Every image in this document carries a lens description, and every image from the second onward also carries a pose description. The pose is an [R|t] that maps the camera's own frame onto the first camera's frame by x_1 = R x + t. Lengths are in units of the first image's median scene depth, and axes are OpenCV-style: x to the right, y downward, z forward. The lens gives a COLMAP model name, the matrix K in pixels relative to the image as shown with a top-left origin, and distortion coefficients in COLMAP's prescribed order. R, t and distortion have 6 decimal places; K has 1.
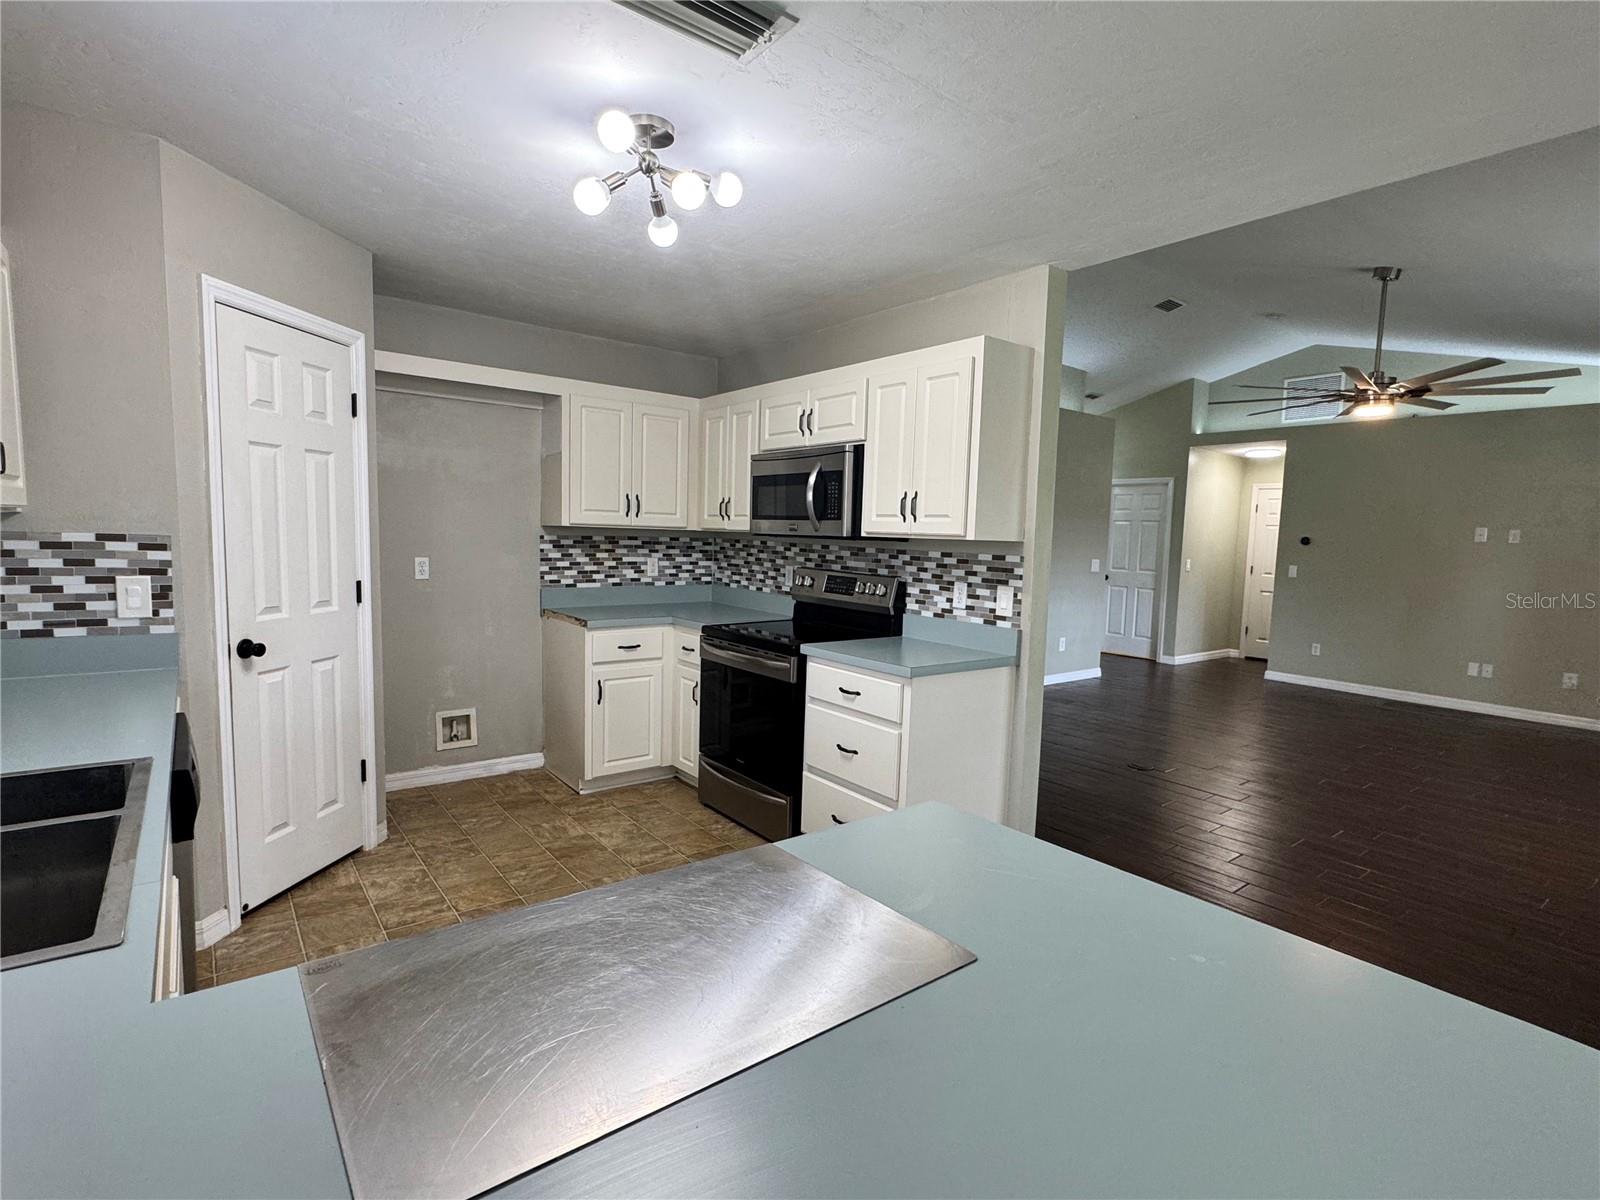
lens RADIAL K [[790.0, 0, 766.5], [0, 790.0, 603.8], [0, 0, 1]] dist [-0.017098, 0.001055]
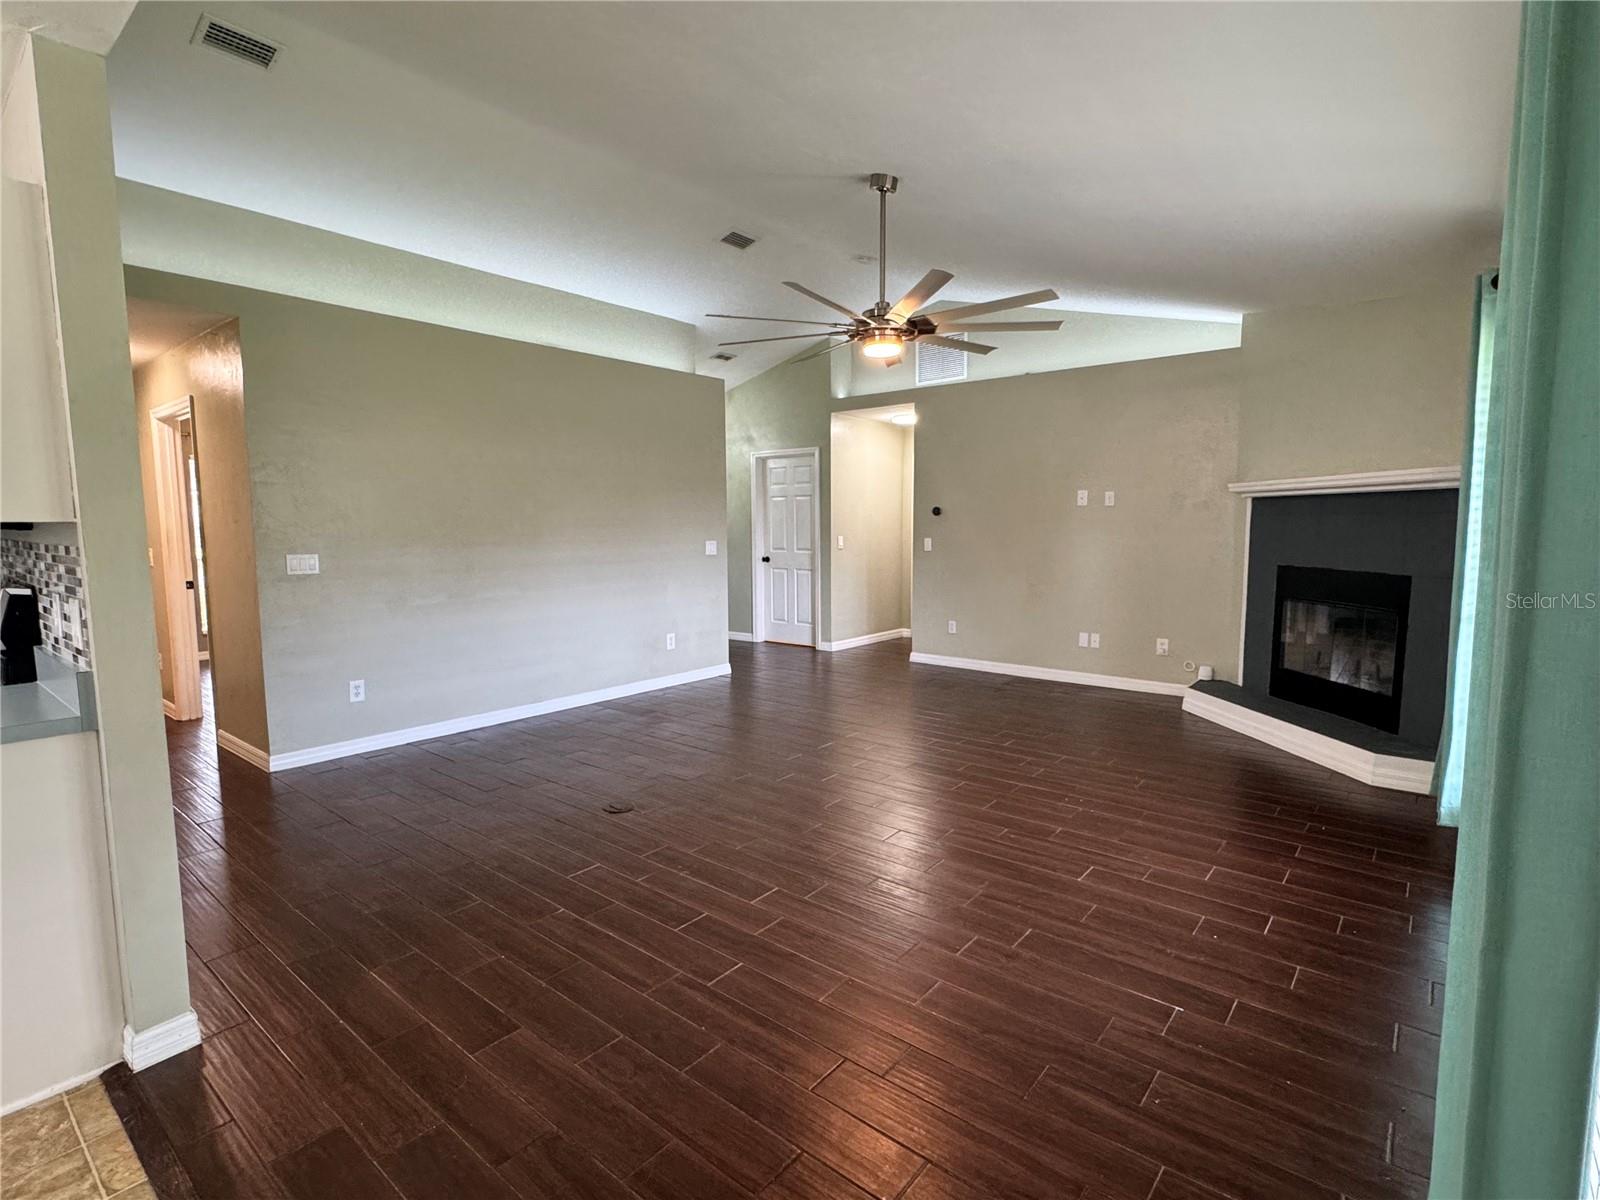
lens RADIAL K [[790.0, 0, 799.1], [0, 790.0, 595.2], [0, 0, 1]] dist [-0.017098, 0.001055]
pose [[0.970151, -0.056928, 0.235725, 0.290757], [0.056122, 0.998372, 0.010133, 0.000700], [-0.235918, 0.003399, 0.971767, 0.125194]]
